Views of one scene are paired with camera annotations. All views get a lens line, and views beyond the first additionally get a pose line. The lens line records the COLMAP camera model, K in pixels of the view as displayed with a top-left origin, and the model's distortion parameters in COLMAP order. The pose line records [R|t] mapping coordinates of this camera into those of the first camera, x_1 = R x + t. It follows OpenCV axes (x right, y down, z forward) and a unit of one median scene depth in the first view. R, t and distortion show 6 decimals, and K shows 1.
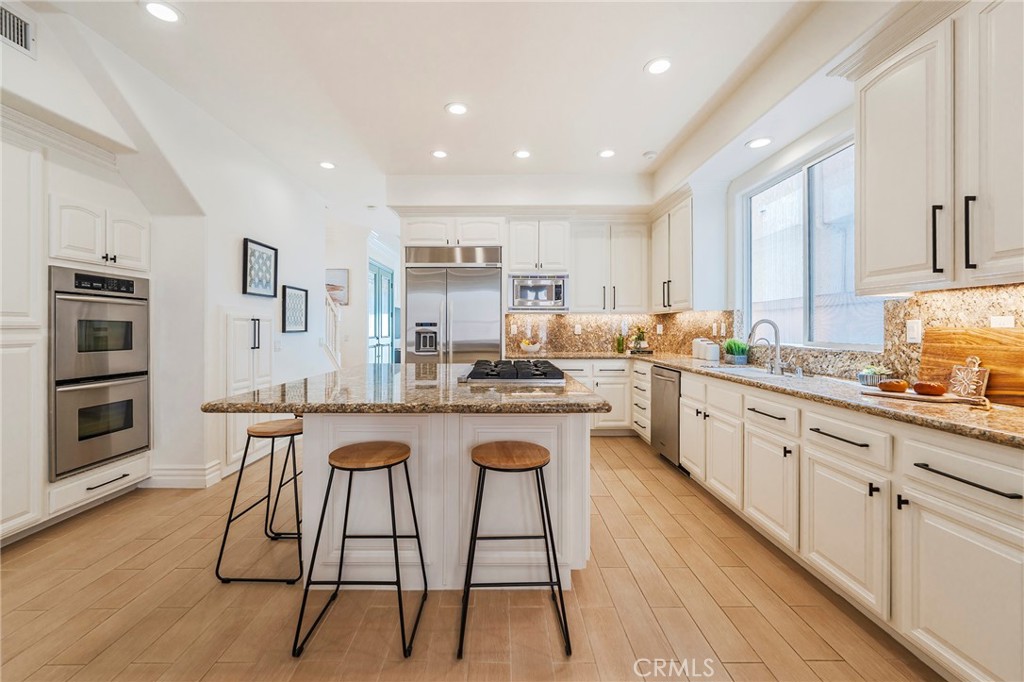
lens RADIAL K [[411.0, 0, 505.1], [0, 411.0, 327.6], [0, 0, 1]] dist [-0.000682, -0.000144]
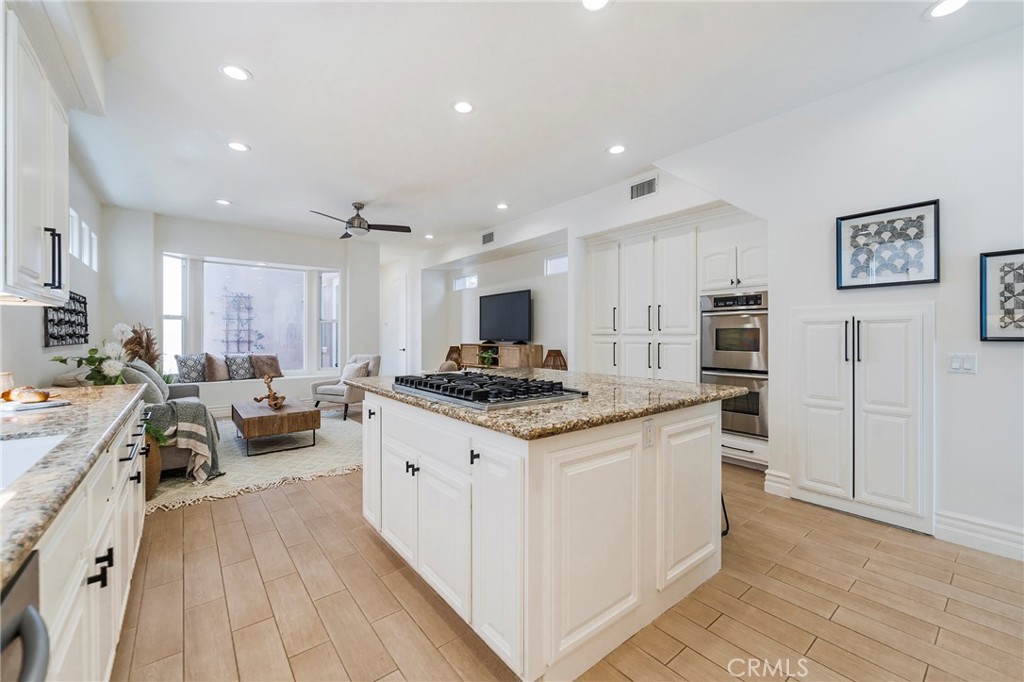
lens RADIAL K [[411.0, 0, 514.8], [0, 411.0, 336.7], [0, 0, 1]] dist [-0.000682, -0.000144]
pose [[-0.785692, 0.004215, -0.618604, 0.437090], [0.003516, 0.999991, 0.002348, 0.004956], [0.618608, -0.000331, -0.785700, 1.612529]]
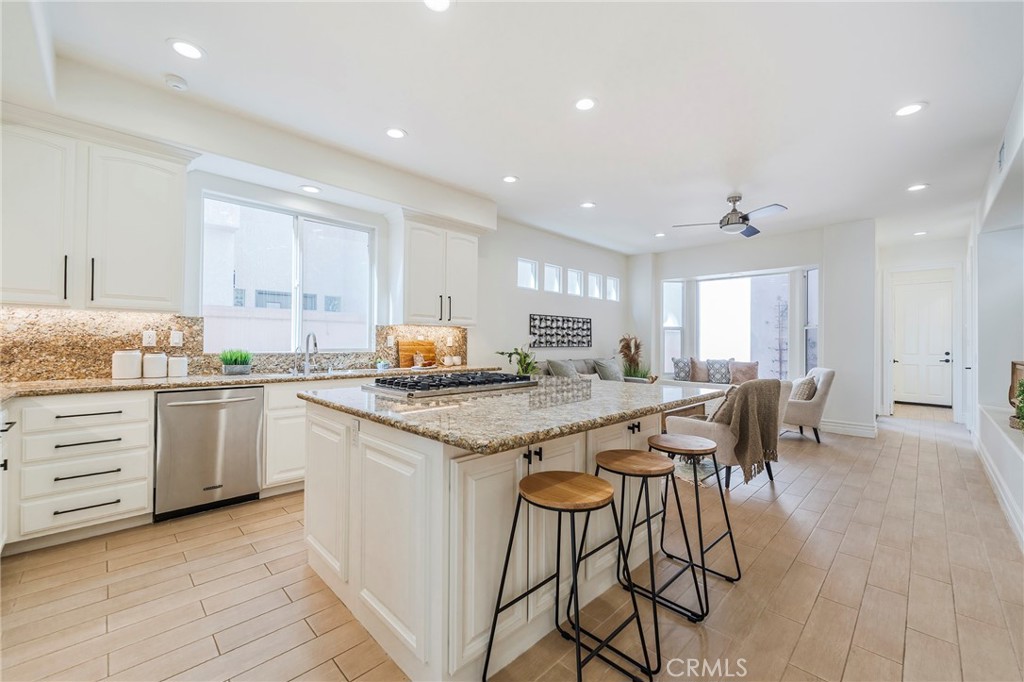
lens RADIAL K [[411.0, 0, 514.0], [0, 411.0, 341.1], [0, 0, 1]] dist [-0.000682, -0.000144]
pose [[-0.695461, -0.000925, 0.718563, -0.750238], [-0.008311, 0.999943, -0.006756, 0.013223], [-0.718516, -0.010671, -0.695429, 1.520606]]
